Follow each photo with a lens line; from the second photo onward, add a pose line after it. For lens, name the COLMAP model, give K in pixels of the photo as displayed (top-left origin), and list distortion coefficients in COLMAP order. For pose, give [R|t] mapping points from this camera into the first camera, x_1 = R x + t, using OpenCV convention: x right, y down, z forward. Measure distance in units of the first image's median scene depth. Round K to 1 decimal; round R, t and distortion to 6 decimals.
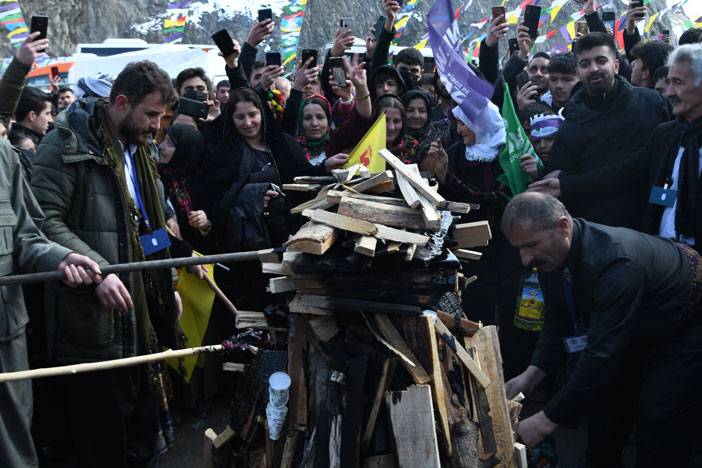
lens RADIAL K [[725.9, 0, 351.0], [0, 725.9, 234.0], [0, 0, 1]] dist [-0.013626, -0.022948]
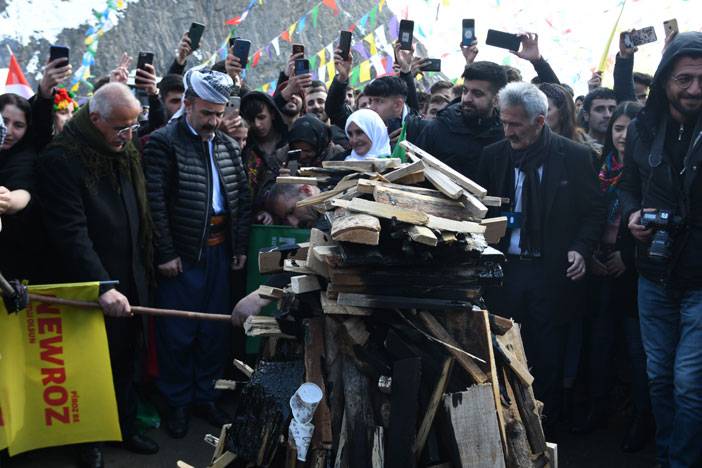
lens RADIAL K [[725.9, 0, 351.0], [0, 725.9, 234.0], [0, 0, 1]] dist [-0.013626, -0.022948]
pose [[0.955229, 0.007017, 0.295784, -0.319877], [0.009100, 0.998549, -0.053076, 0.059178], [-0.295728, 0.053391, 0.953779, 0.139537]]
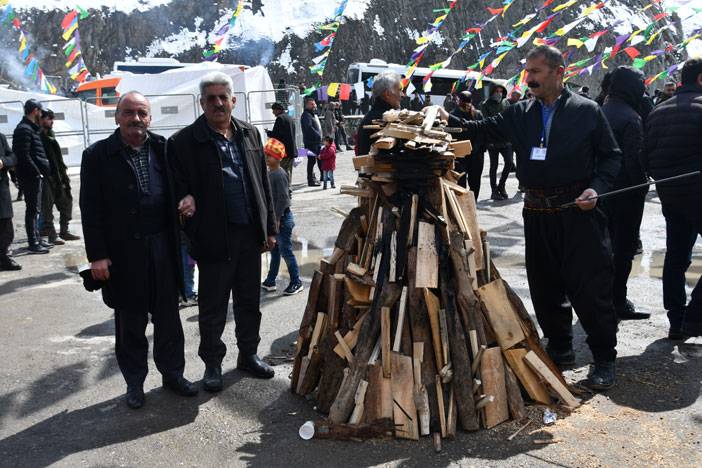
lens RADIAL K [[725.9, 0, 351.0], [0, 725.9, 234.0], [0, 0, 1]] dist [-0.013626, -0.022948]
pose [[0.999608, 0.013756, -0.024400, -0.092111], [-0.014444, 0.999497, -0.028236, 0.318214], [0.024000, 0.028578, 0.999303, -1.037759]]
